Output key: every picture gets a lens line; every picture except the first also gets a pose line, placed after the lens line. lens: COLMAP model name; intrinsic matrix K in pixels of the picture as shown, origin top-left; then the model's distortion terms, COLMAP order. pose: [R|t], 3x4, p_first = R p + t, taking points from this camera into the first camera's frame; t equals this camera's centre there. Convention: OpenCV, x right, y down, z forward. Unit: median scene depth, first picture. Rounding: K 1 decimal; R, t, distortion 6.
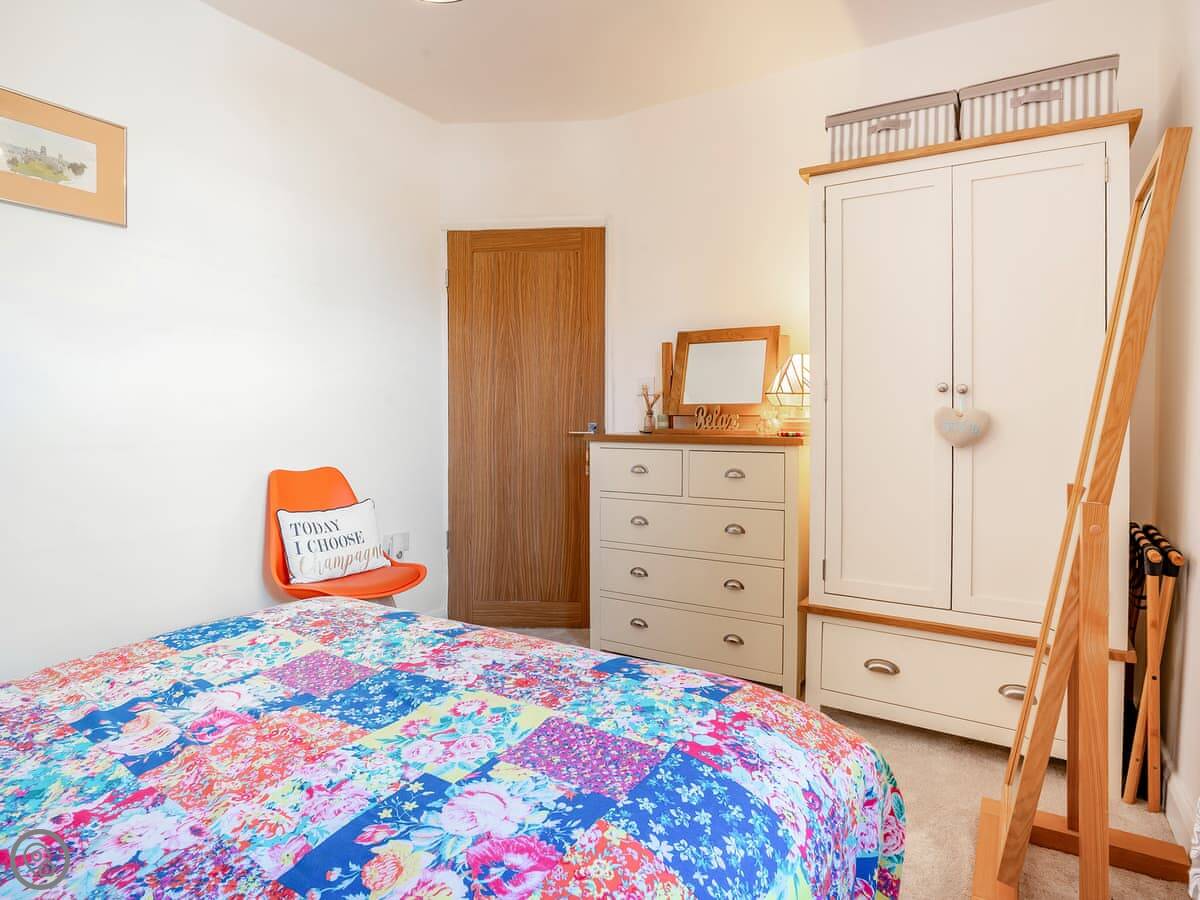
lens RADIAL K [[687.9, 0, 600.3], [0, 687.9, 412.6], [0, 0, 1]] dist [-0.031136, 0.002762]
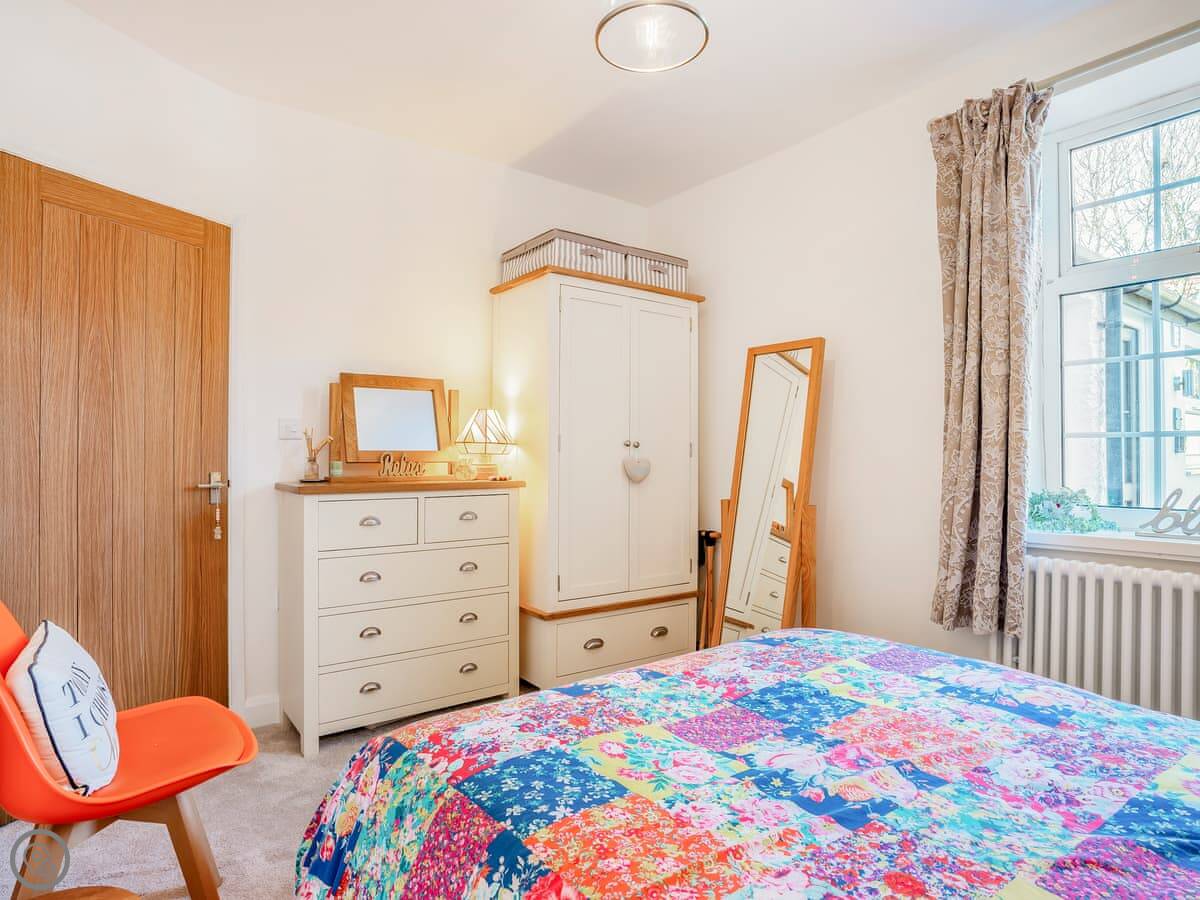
lens RADIAL K [[676.7, 0, 594.1], [0, 676.7, 445.9], [0, 0, 1]] dist [-0.063042, 0.035902]
pose [[0.363965, 0.008515, 0.931374, -0.800862], [-0.005452, 0.999961, -0.007011, -0.017330], [-0.931397, -0.002527, 0.363997, 0.463635]]
